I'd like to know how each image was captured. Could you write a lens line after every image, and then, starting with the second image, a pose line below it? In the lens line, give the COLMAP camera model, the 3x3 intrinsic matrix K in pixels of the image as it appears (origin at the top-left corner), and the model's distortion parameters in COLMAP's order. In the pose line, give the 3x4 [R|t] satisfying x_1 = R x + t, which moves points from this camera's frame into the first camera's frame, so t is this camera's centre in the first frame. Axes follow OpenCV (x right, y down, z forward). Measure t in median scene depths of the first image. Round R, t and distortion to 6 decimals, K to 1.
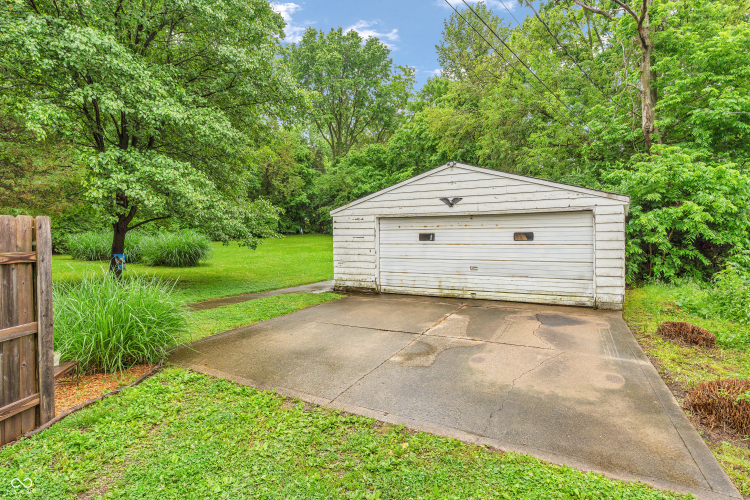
lens RADIAL K [[412.4, 0, 376.4], [0, 412.4, 247.5], [0, 0, 1]] dist [0.003131, 0.000301]
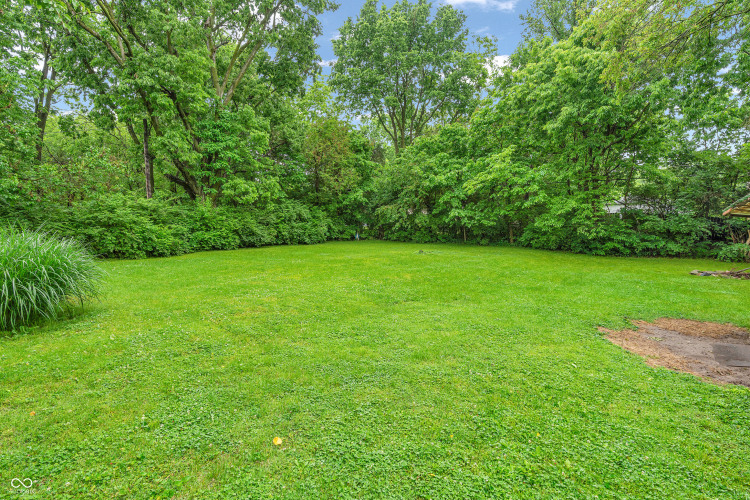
lens RADIAL K [[373.3, 0, 376.1], [0, 373.3, 248.8], [0, 0, 1]] dist [-0.002176, -0.000316]
pose [[0.988973, 0.012385, -0.147574, -0.034304], [-0.013748, 0.999872, -0.008225, -0.010091], [0.147453, 0.010164, 0.989017, 0.277272]]
